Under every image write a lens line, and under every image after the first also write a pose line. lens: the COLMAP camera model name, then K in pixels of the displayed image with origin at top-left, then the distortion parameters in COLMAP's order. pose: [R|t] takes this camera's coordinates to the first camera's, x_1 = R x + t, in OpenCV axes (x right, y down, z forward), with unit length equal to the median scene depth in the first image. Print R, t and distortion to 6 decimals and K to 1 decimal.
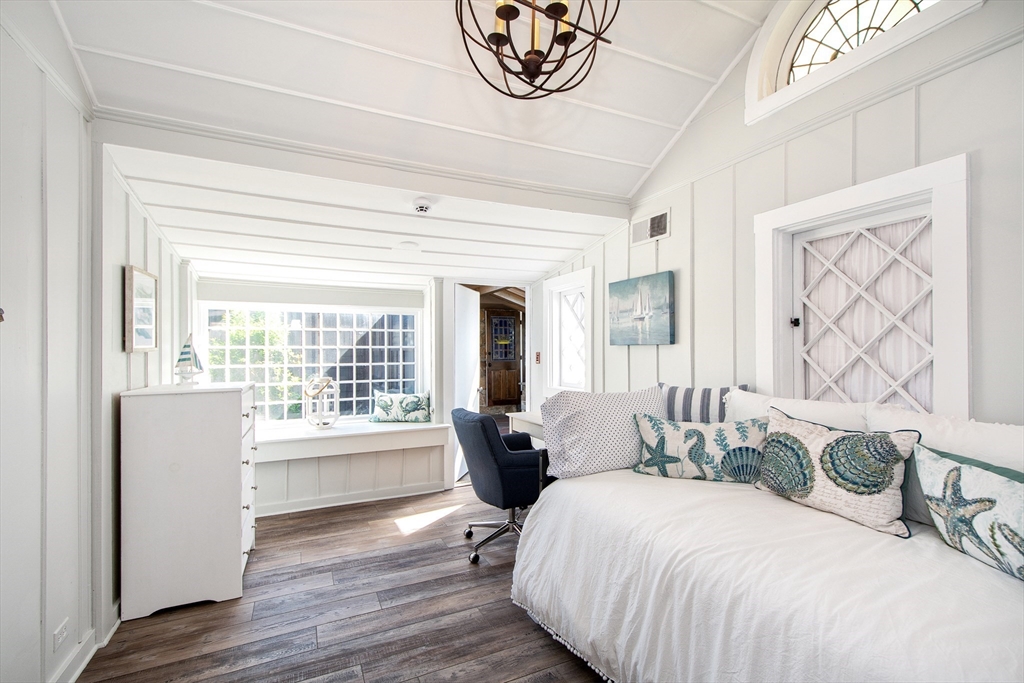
lens RADIAL K [[451.7, 0, 512.5], [0, 451.7, 344.5], [0, 0, 1]] dist [0.010055, -0.002633]
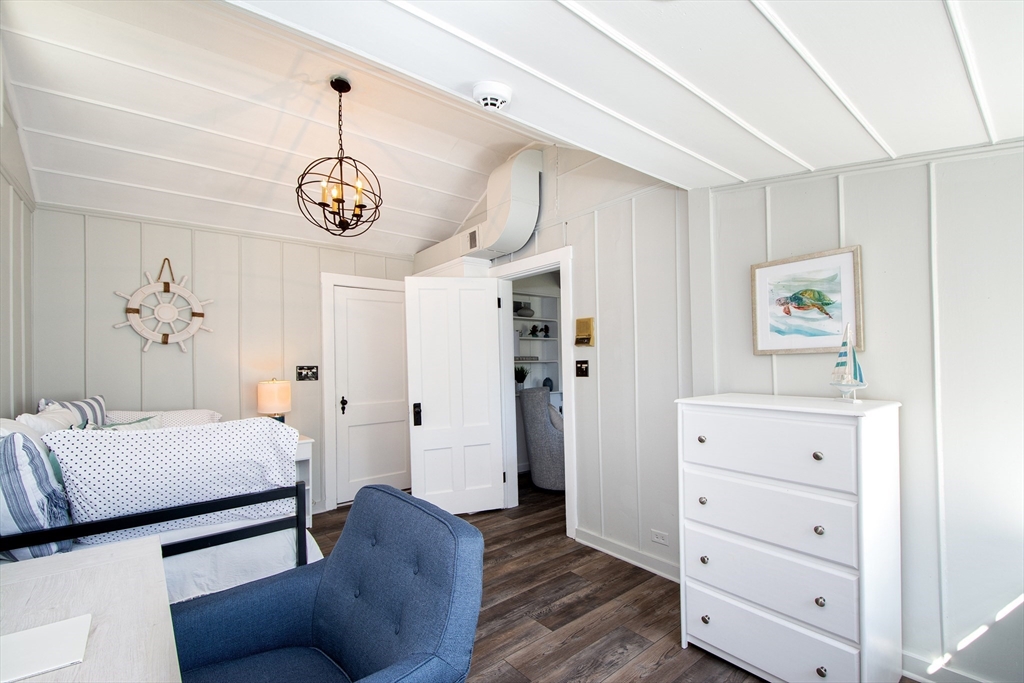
lens RADIAL K [[451.7, 0, 509.7], [0, 451.7, 349.7], [0, 0, 1]] dist [0.010055, -0.002633]
pose [[-0.968566, 0.013328, -0.248398, -0.074129], [0.019047, 0.999606, -0.020633, 0.014270], [0.248025, -0.024716, -0.968438, 1.423210]]
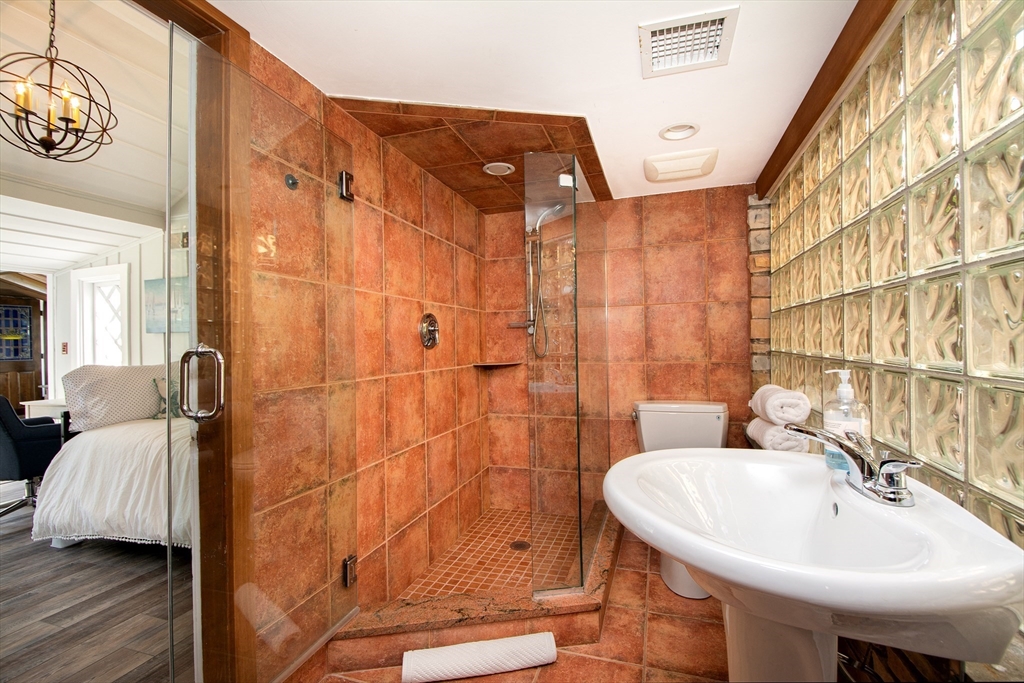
lens RADIAL K [[460.9, 0, 510.5], [0, 460.9, 347.9], [0, 0, 1]] dist [-0.020445, -0.001077]
pose [[0.680237, -0.007062, 0.732958, -0.003886], [0.005387, 0.999975, 0.004636, 0.039899], [-0.732972, 0.000795, 0.680258, -0.492798]]
